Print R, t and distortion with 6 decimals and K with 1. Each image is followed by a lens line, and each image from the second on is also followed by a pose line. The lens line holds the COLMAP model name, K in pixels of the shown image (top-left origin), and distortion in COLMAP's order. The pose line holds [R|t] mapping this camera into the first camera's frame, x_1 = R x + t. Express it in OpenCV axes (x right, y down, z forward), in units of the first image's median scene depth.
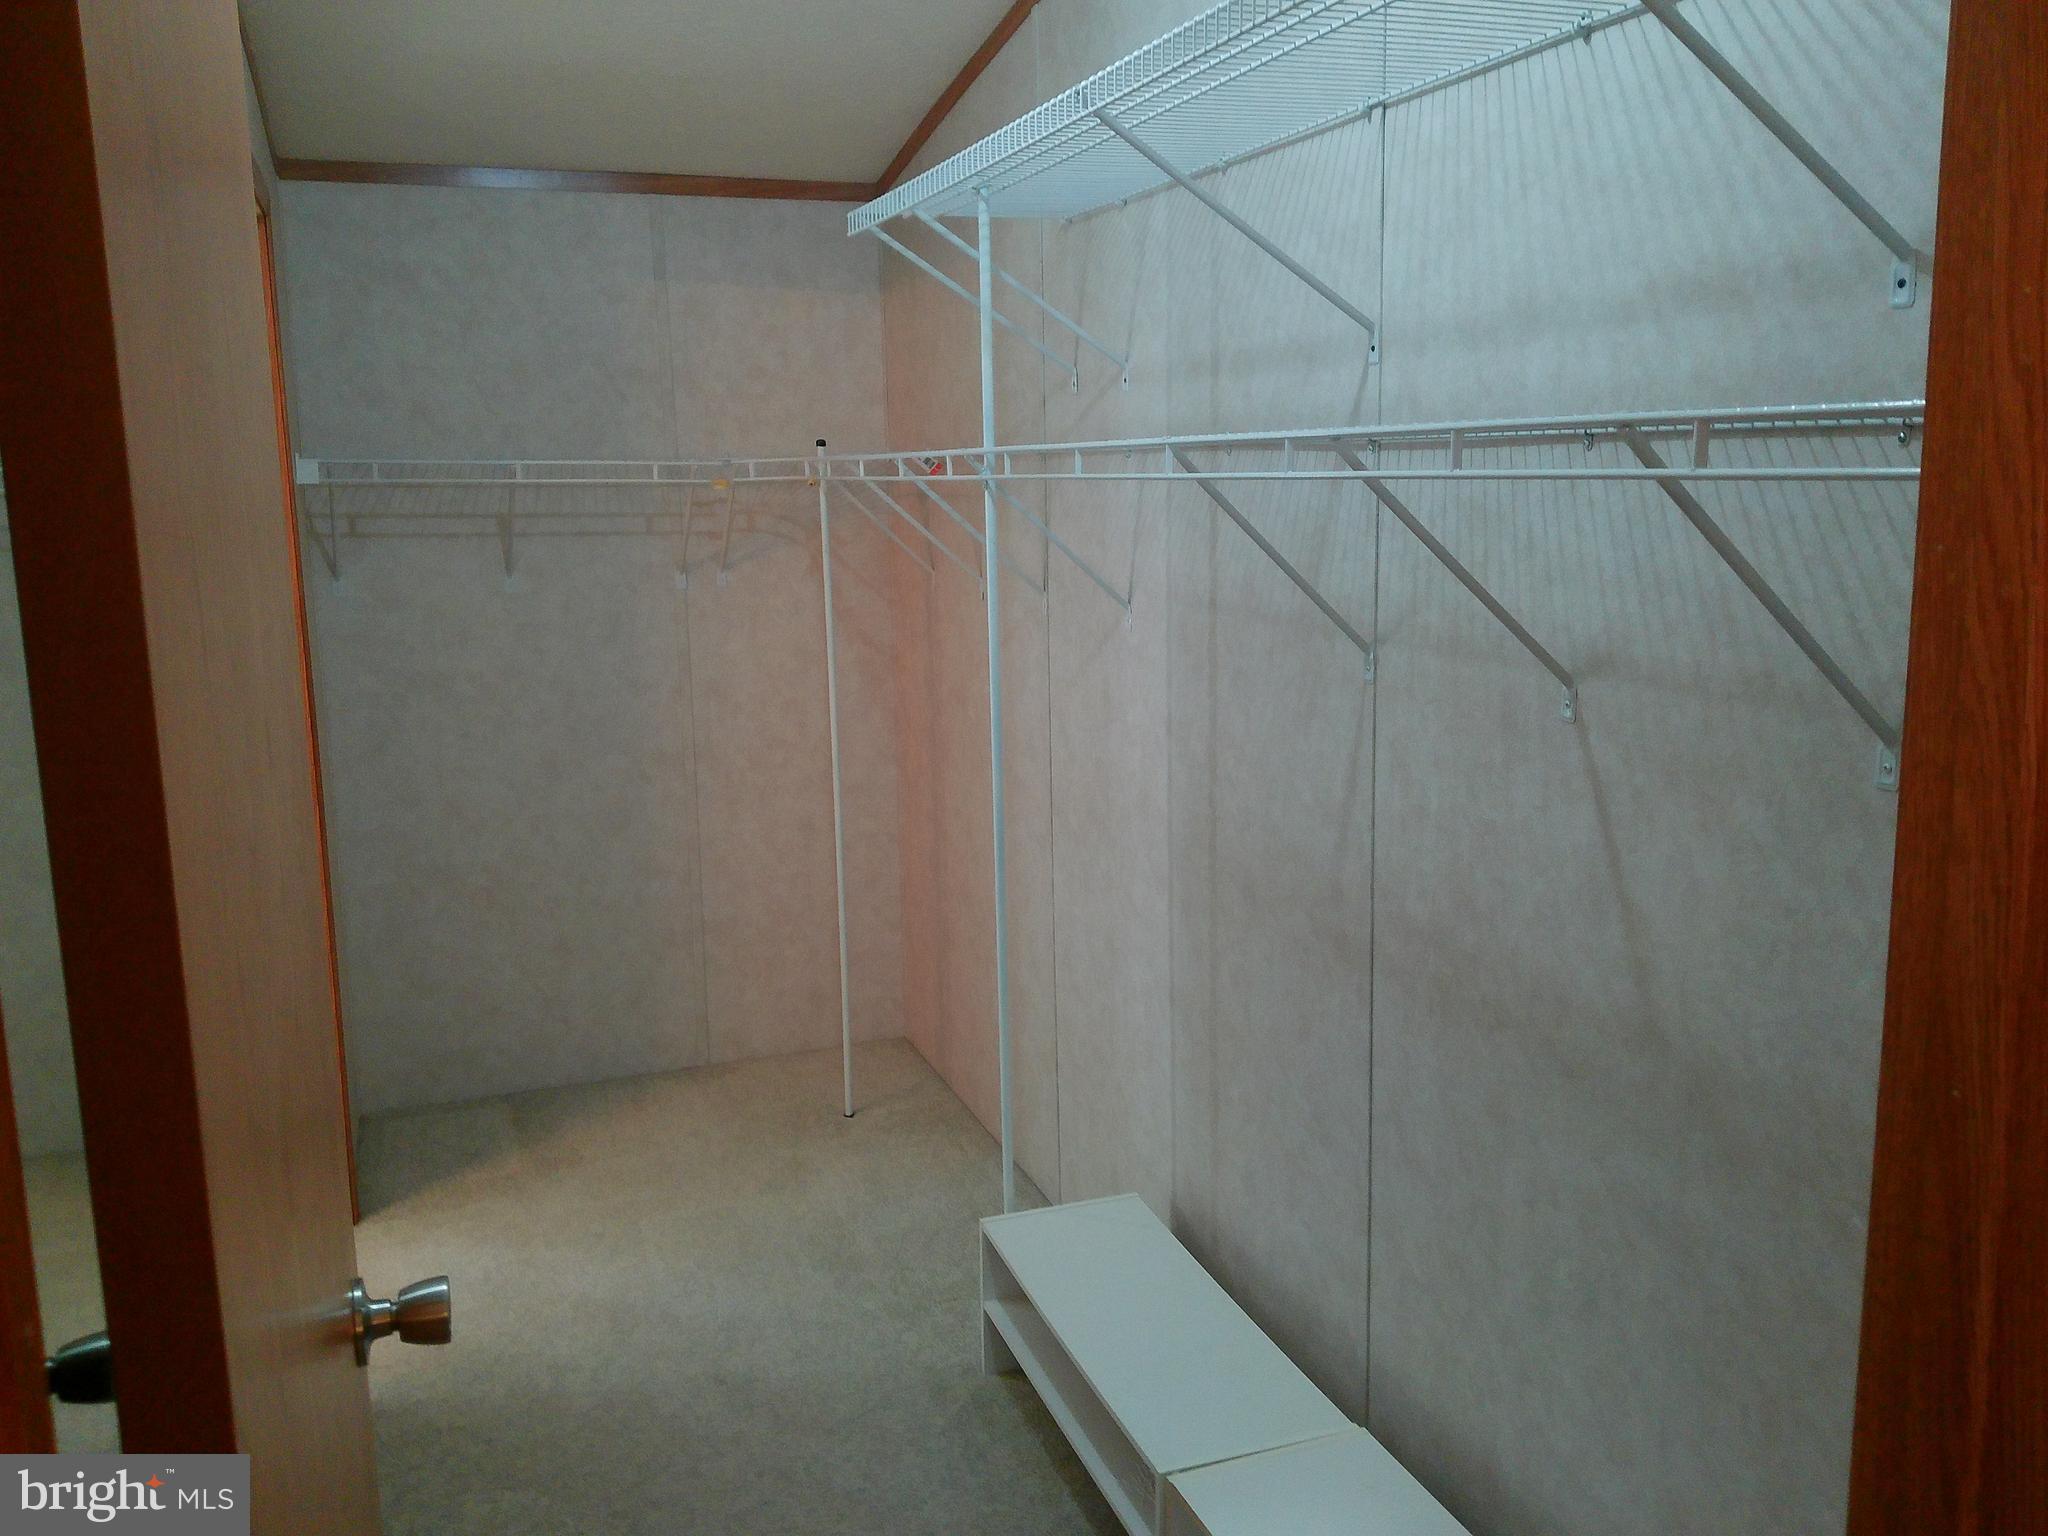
lens RADIAL K [[1696.7, 0, 1033.2], [0, 1696.7, 772.3], [0, 0, 1]] dist [0.043768, -0.083892]
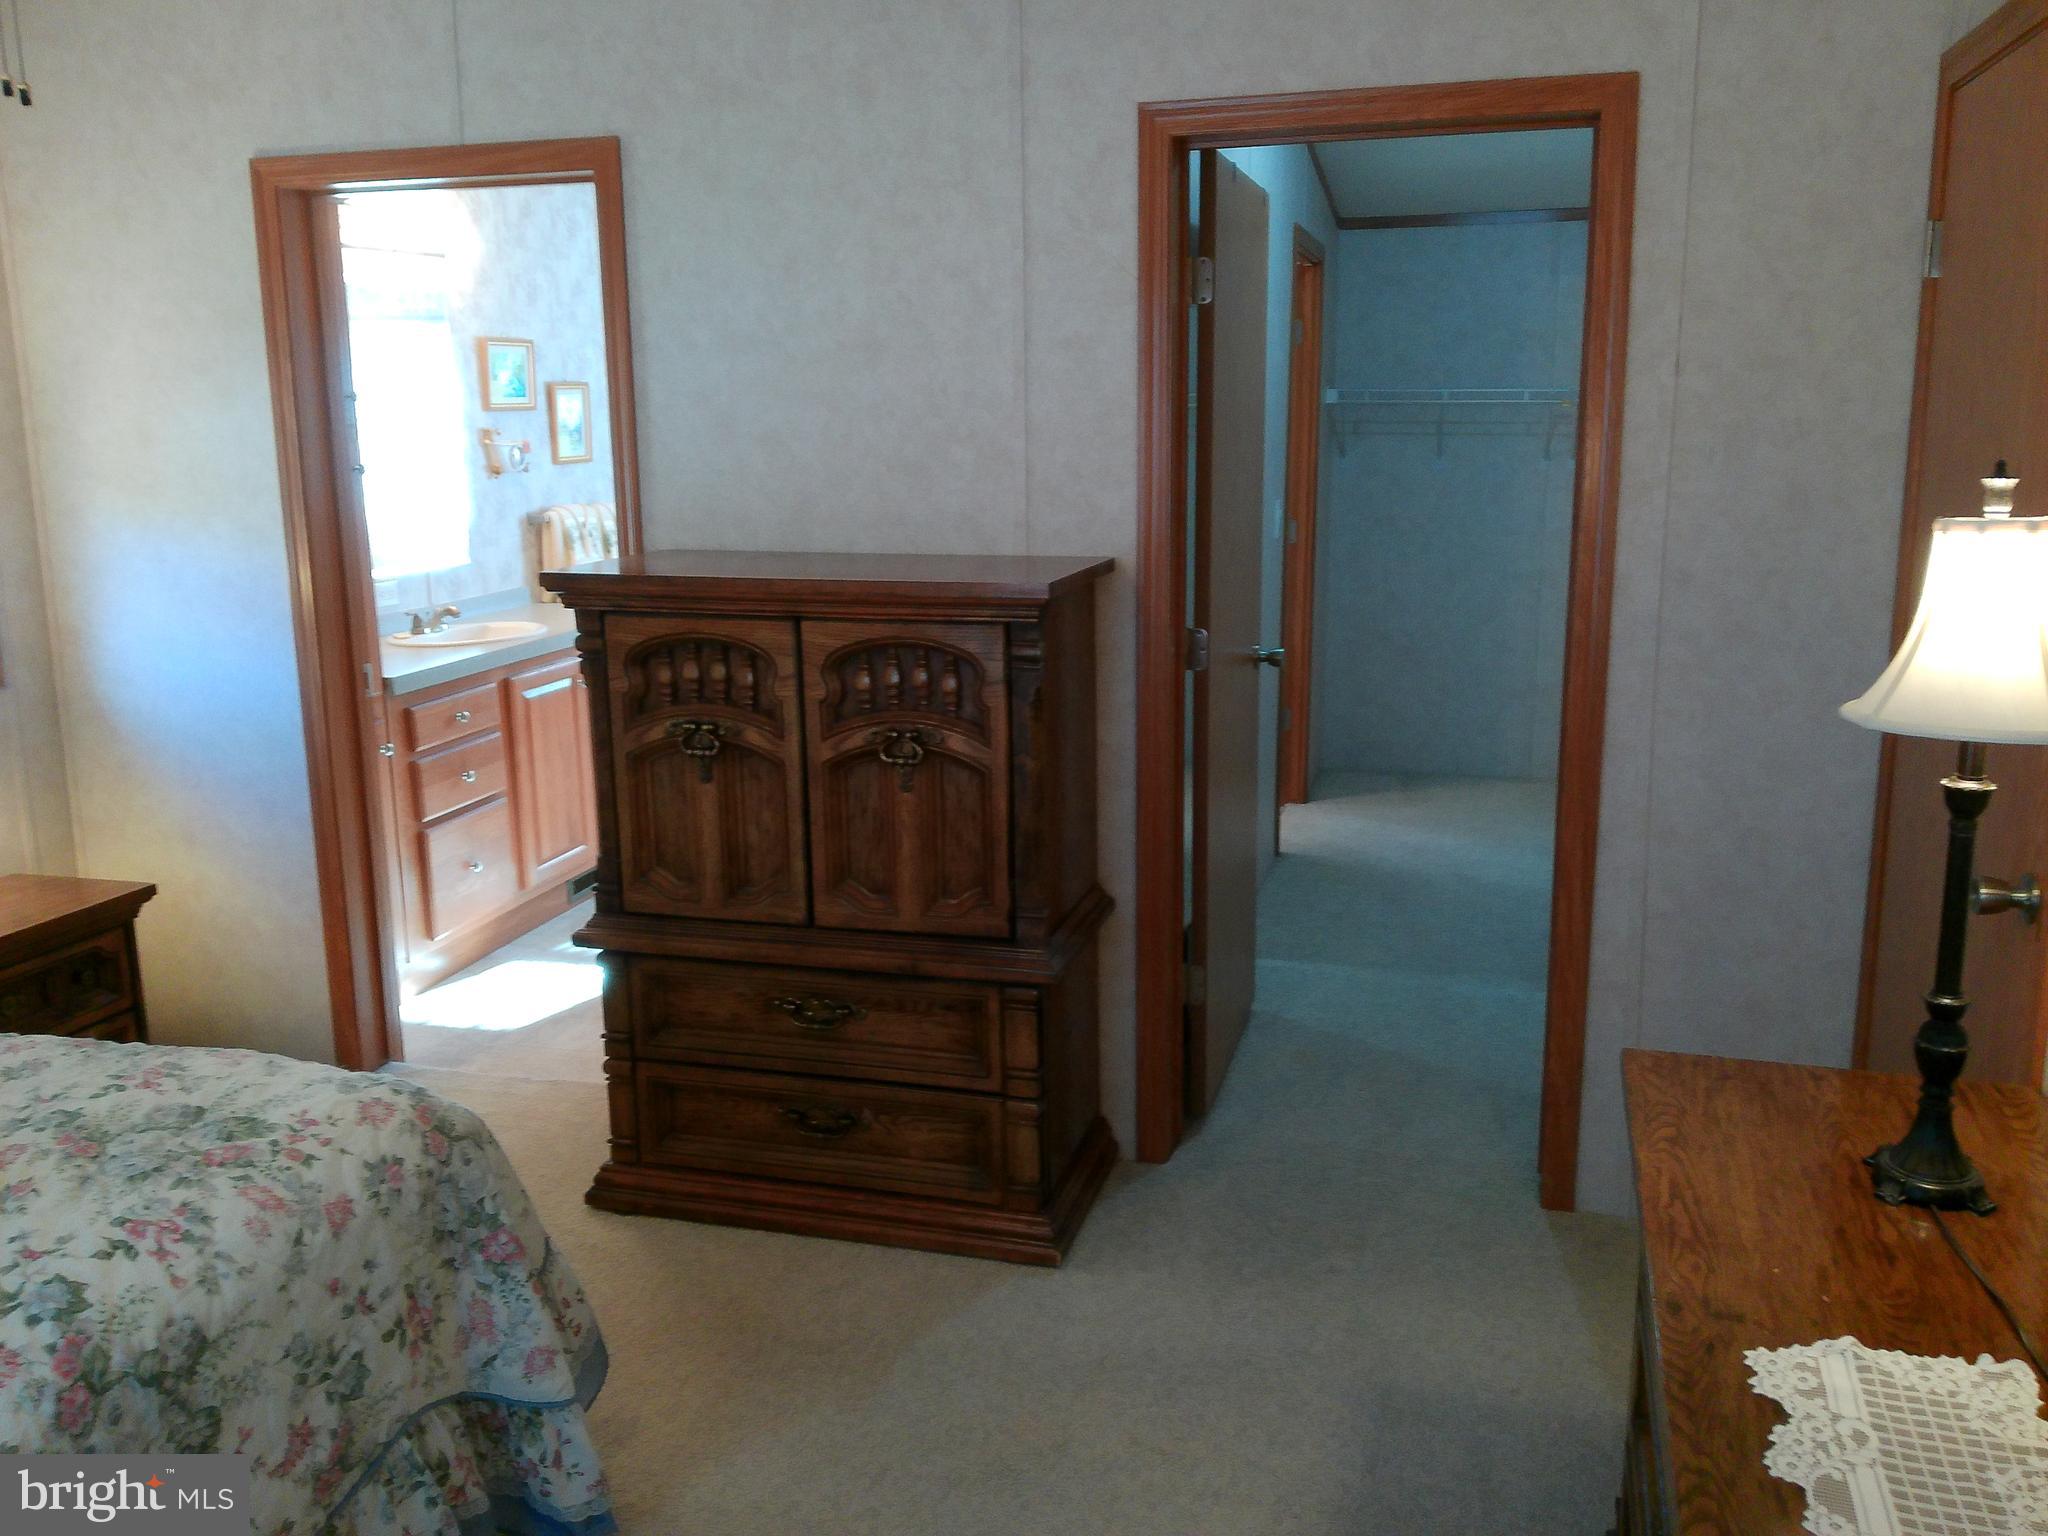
lens RADIAL K [[1696.7, 0, 1022.6], [0, 1696.7, 769.2], [0, 0, 1]] dist [0.043768, -0.083892]
pose [[0.811935, 0.127733, -0.569602, 0.357378], [-0.103847, 0.991808, 0.074384, 0.106981], [0.574437, -0.001244, 0.818548, -0.614750]]
